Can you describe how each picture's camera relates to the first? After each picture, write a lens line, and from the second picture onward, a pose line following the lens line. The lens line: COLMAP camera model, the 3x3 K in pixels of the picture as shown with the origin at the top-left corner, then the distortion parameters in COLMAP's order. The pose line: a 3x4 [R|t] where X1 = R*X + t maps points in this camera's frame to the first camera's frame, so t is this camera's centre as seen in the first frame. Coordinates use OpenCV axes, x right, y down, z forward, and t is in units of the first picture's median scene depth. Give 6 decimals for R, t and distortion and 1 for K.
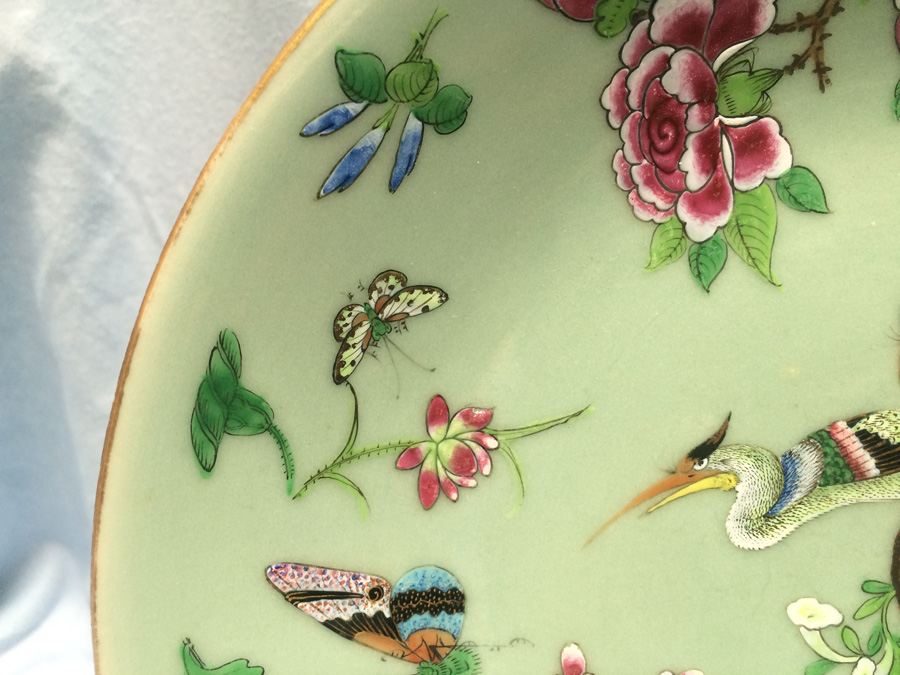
lens RADIAL K [[813.6, 0, 450.0], [0, 813.6, 337.5], [0, 0, 1]] dist [0.063550, -0.149871]
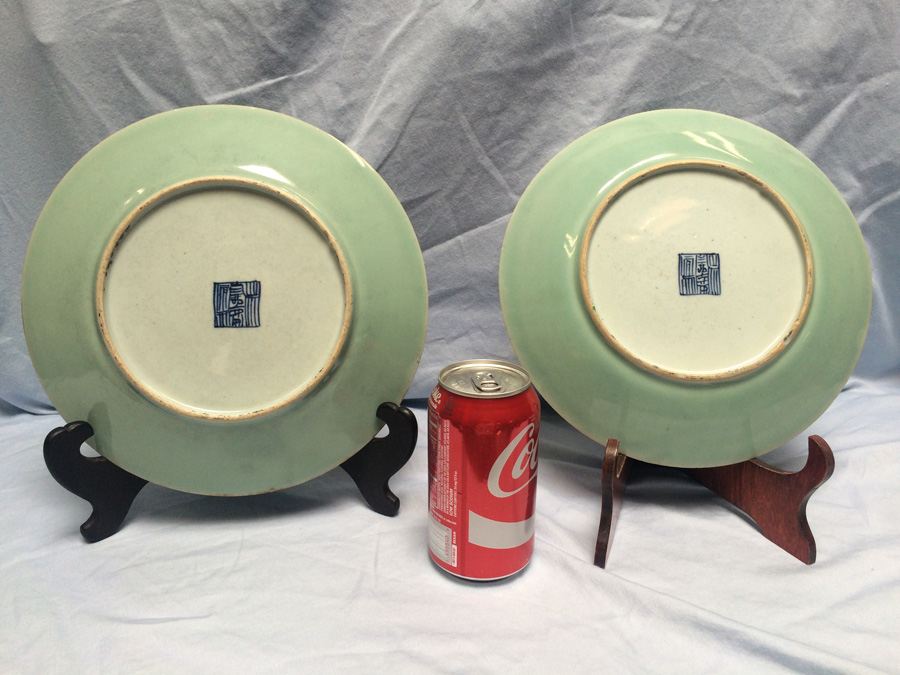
lens RADIAL K [[758.0, 0, 450.0], [0, 758.0, 337.5], [0, 0, 1]] dist [0.078677, -0.137410]
pose [[0.976437, -0.053070, 0.209174, 0.791125], [0.037899, 0.996396, 0.075884, 0.225035], [-0.212447, -0.066169, 0.974930, -2.838665]]
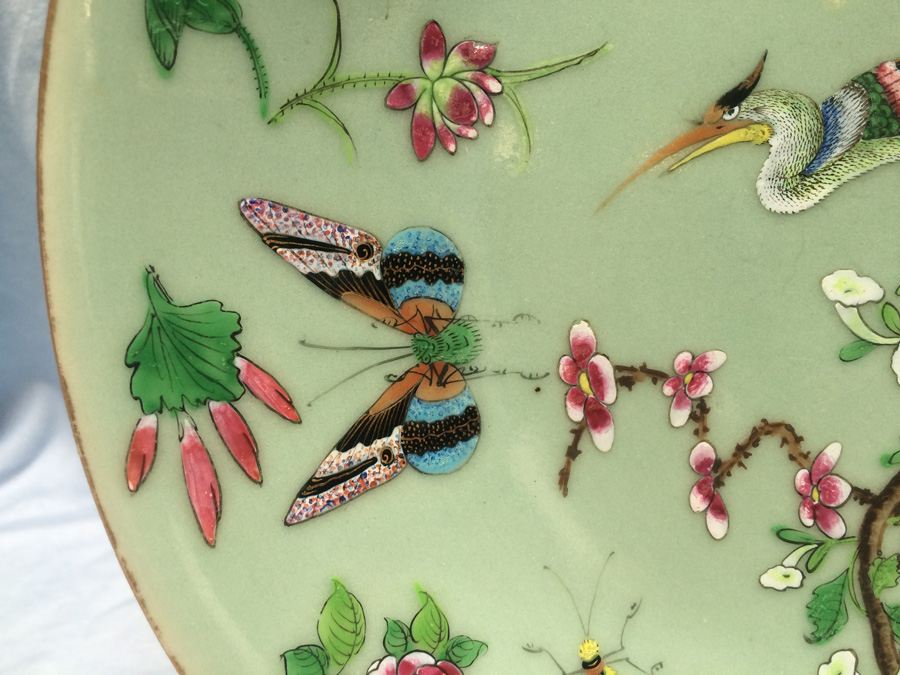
lens RADIAL K [[813.6, 0, 450.0], [0, 813.6, 337.5], [0, 0, 1]] dist [0.063550, -0.149871]
pose [[0.999993, -0.000879, -0.003747, 0.006112], [0.001182, 0.996650, 0.081774, 0.328260], [0.003663, -0.081778, 0.996644, 0.097933]]
